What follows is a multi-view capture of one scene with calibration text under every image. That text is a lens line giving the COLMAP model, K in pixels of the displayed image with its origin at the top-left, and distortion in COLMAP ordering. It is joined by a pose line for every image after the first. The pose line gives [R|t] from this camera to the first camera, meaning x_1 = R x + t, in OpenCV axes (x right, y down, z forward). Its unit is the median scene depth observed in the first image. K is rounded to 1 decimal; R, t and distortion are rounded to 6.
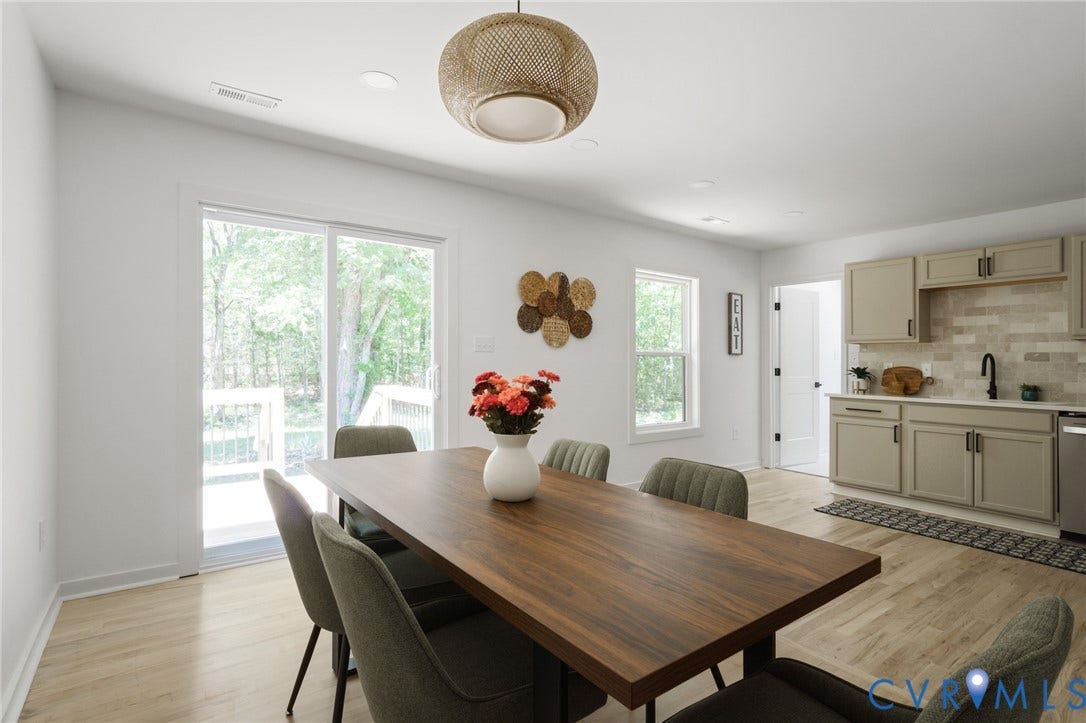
lens RADIAL K [[532.5, 0, 538.2], [0, 532.5, 348.6], [0, 0, 1]] dist [-0.015031, 0.008507]
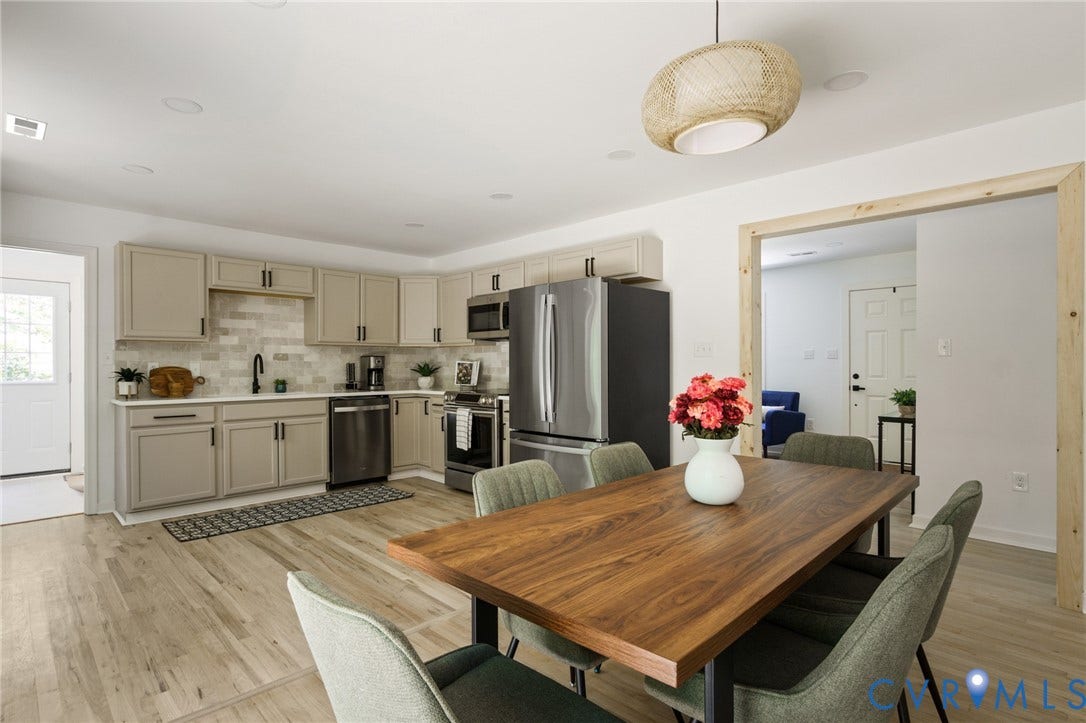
lens RADIAL K [[532.5, 0, 528.3], [0, 532.5, 369.3], [0, 0, 1]] dist [-0.015031, 0.008507]
pose [[-0.141703, -0.027428, 0.989529, -0.369833], [-0.029383, 0.999292, 0.023491, -0.001787], [-0.989473, -0.025746, -0.142409, 0.581727]]
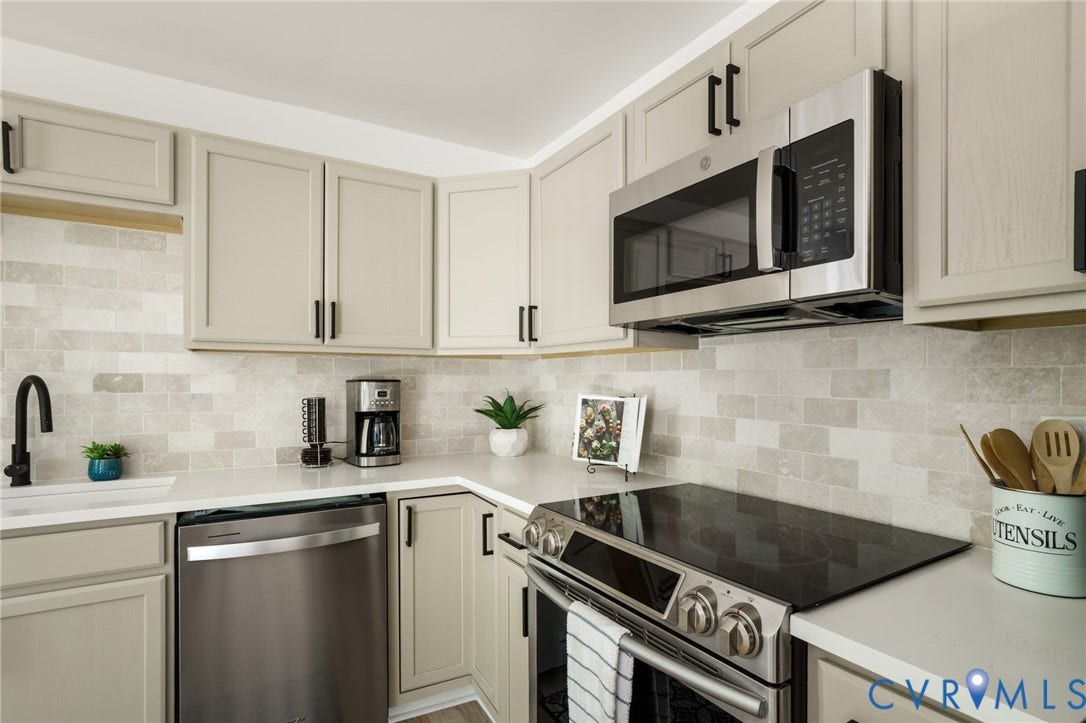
lens RADIAL K [[532.5, 0, 537.9], [0, 532.5, 384.4], [0, 0, 1]] dist [-0.015031, 0.008507]
pose [[0.096302, -0.024325, 0.995055, 0.490254], [-0.028558, 0.999222, 0.027191, -0.006546], [-0.994942, -0.031036, 0.095532, 0.561777]]
